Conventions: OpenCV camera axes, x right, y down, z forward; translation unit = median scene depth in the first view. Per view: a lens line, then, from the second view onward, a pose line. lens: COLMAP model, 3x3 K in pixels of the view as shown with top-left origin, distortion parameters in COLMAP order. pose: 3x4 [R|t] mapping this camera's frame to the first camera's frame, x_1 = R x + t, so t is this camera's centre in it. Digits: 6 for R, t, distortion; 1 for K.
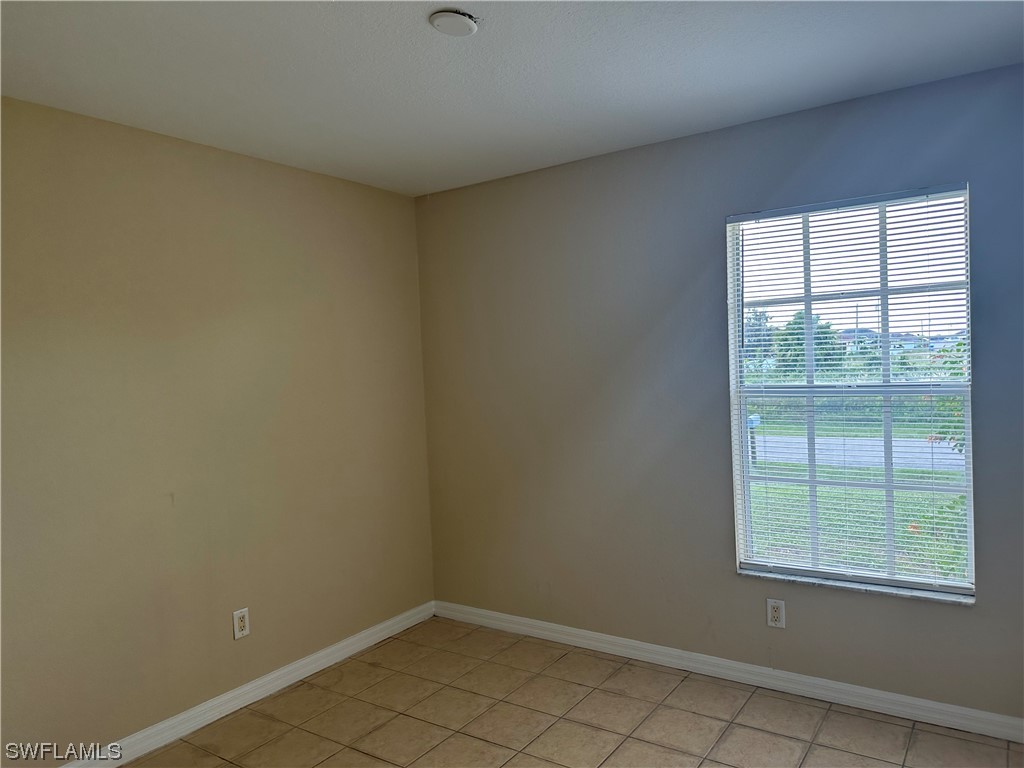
lens RADIAL K [[722.2, 0, 512.0], [0, 722.2, 384.0], [0, 0, 1]] dist [0.000676, -0.004560]
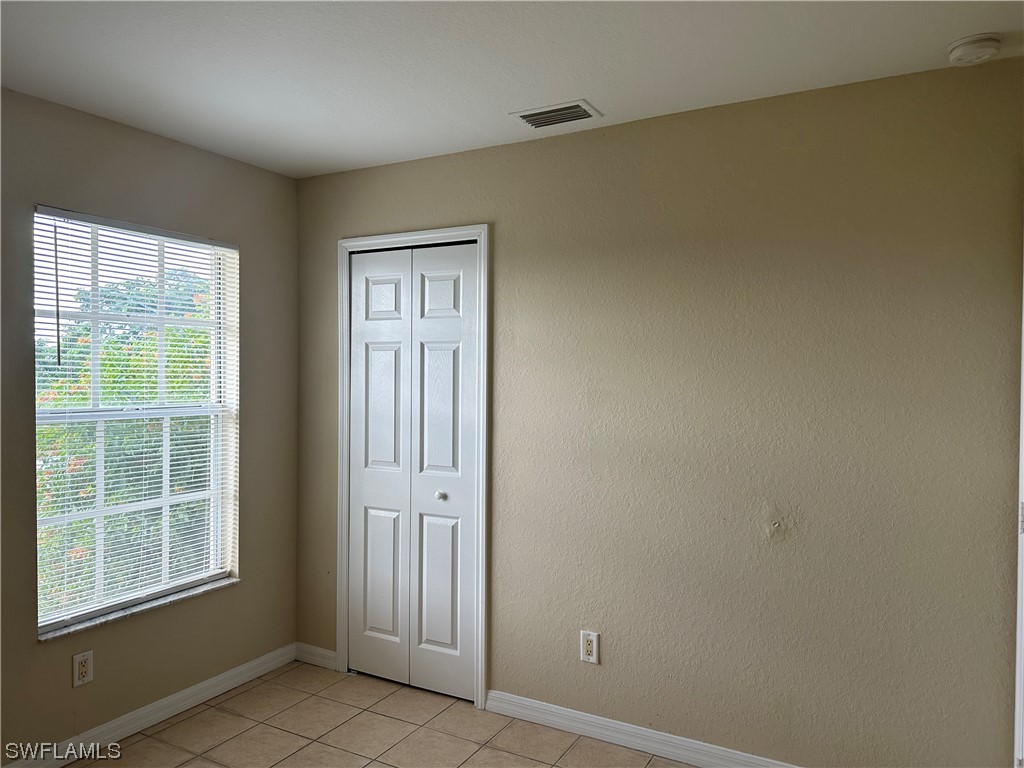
lens RADIAL K [[722.2, 0, 512.0], [0, 722.2, 384.0], [0, 0, 1]] dist [0.000676, -0.004560]
pose [[-0.095402, 0.023571, 0.995160, -0.587540], [0.023037, 0.999504, -0.021466, 0.001844], [-0.995172, 0.020878, -0.095897, 0.575483]]
